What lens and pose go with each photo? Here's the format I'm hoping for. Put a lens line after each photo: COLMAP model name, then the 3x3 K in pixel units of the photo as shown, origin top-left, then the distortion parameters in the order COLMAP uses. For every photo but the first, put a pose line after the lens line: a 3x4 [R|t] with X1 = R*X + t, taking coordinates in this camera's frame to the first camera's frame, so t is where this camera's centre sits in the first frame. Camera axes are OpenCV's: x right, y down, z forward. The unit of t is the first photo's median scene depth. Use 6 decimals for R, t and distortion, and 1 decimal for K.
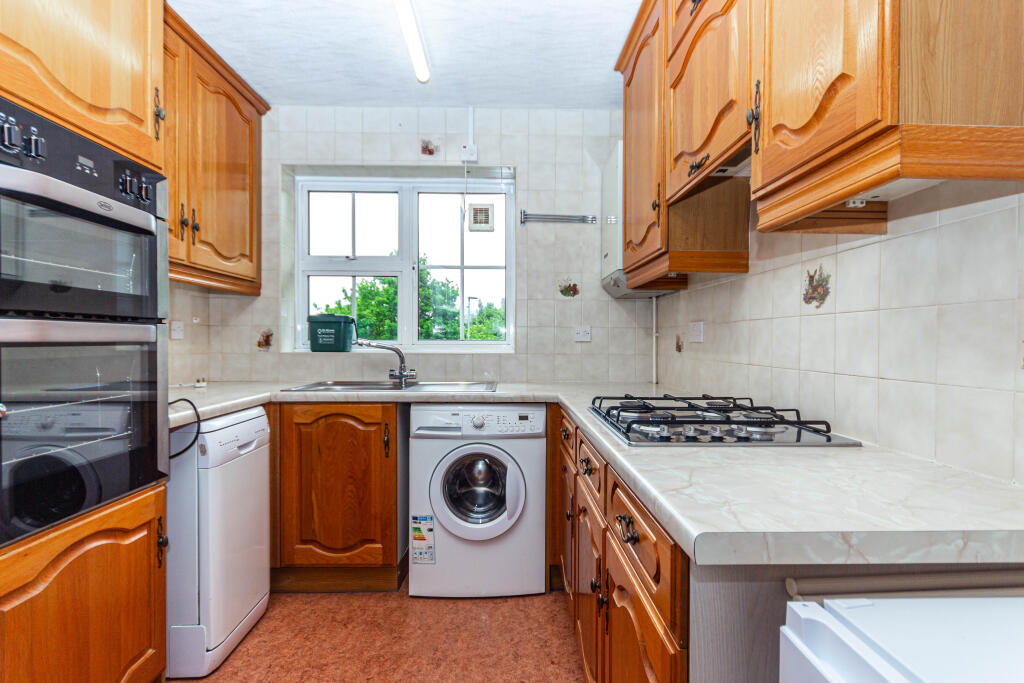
lens RADIAL K [[530.2, 0, 512.0], [0, 530.2, 341.5], [0, 0, 1]] dist [0.000035, 0.000501]
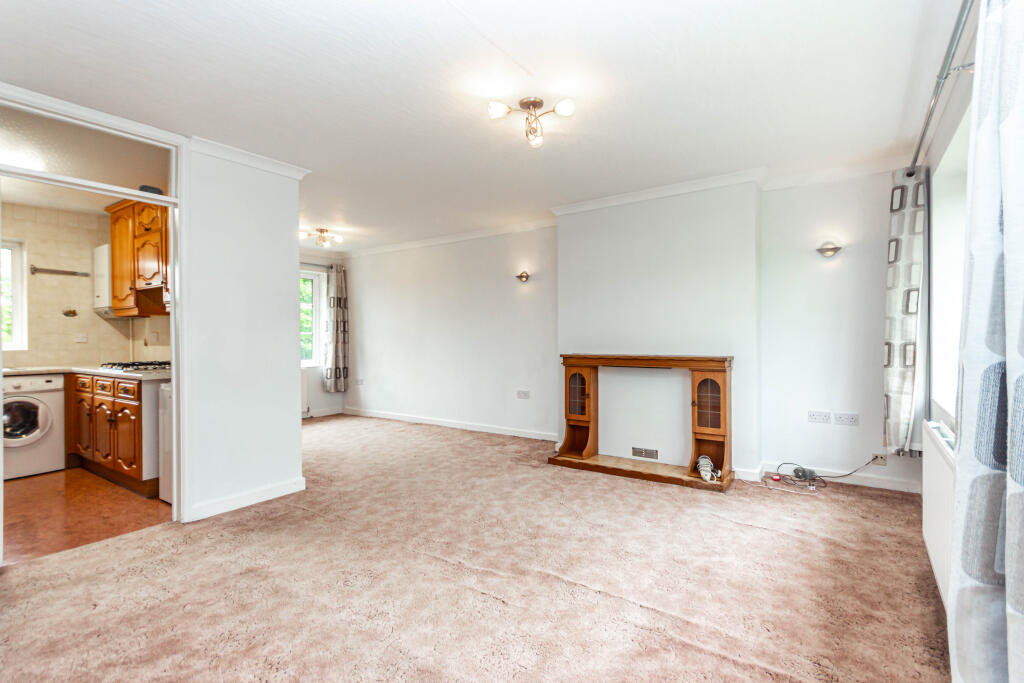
lens RADIAL K [[476.6, 0, 512.0], [0, 476.6, 341.5], [0, 0, 1]] dist [0.000934, 0.000426]
pose [[0.583728, -0.013205, 0.811842, -0.352151], [0.011558, 0.999902, 0.007953, 0.001761], [-0.811867, 0.004741, 0.583823, -1.223732]]
